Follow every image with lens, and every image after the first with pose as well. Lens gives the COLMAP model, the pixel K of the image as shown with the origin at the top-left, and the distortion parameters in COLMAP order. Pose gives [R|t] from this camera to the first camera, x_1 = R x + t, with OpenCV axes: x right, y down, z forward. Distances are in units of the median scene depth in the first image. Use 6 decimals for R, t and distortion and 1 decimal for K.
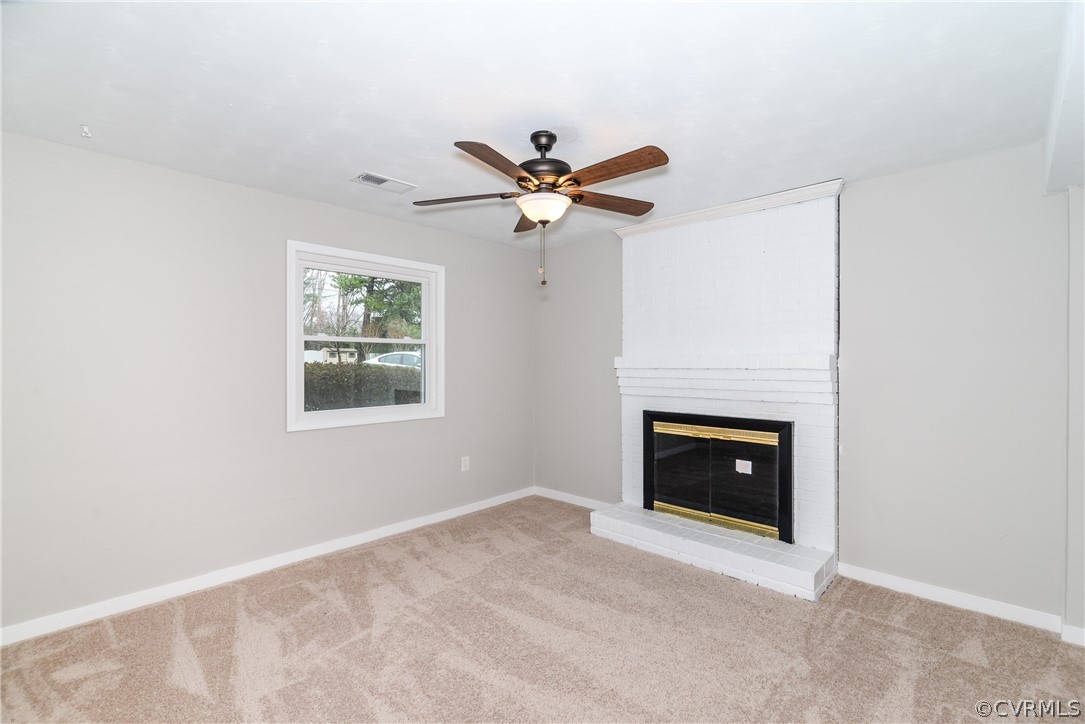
lens RADIAL K [[484.4, 0, 542.2], [0, 484.4, 357.7], [0, 0, 1]] dist [-0.007780, -0.001117]
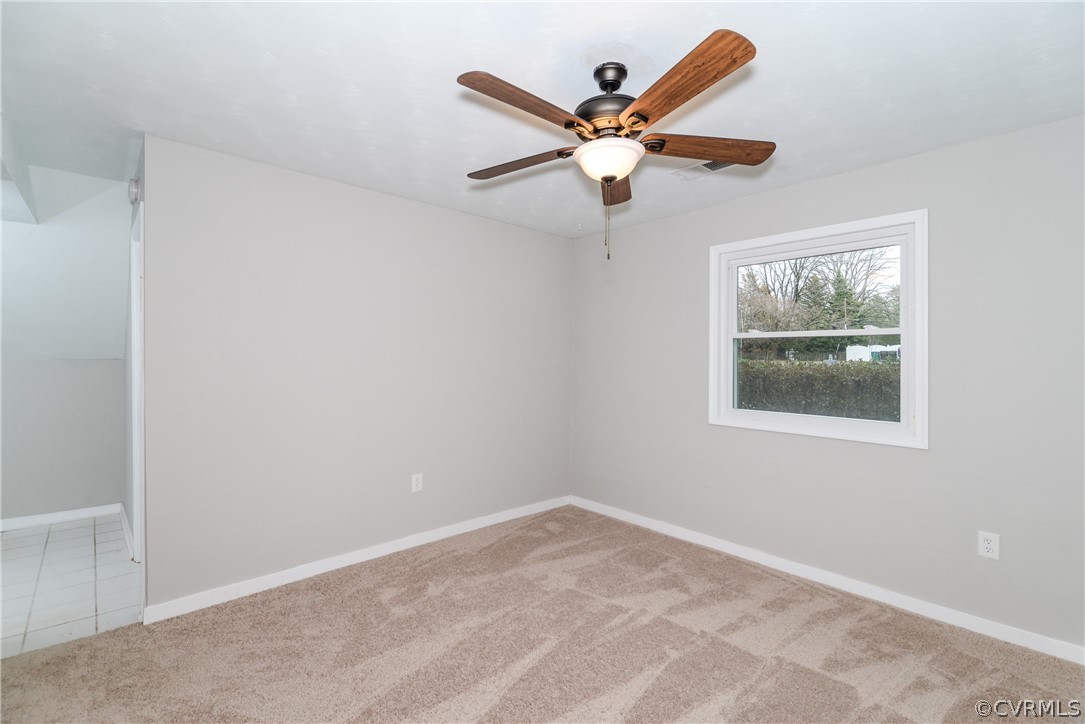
lens RADIAL K [[501.8, 0, 545.1], [0, 501.8, 356.1], [0, 0, 1]] dist [-0.000742, -0.000284]
pose [[-0.068945, 0.003138, -0.997616, 0.661549], [-0.001176, 0.999994, 0.003227, -0.000438], [0.997620, 0.001396, -0.068941, 0.774043]]
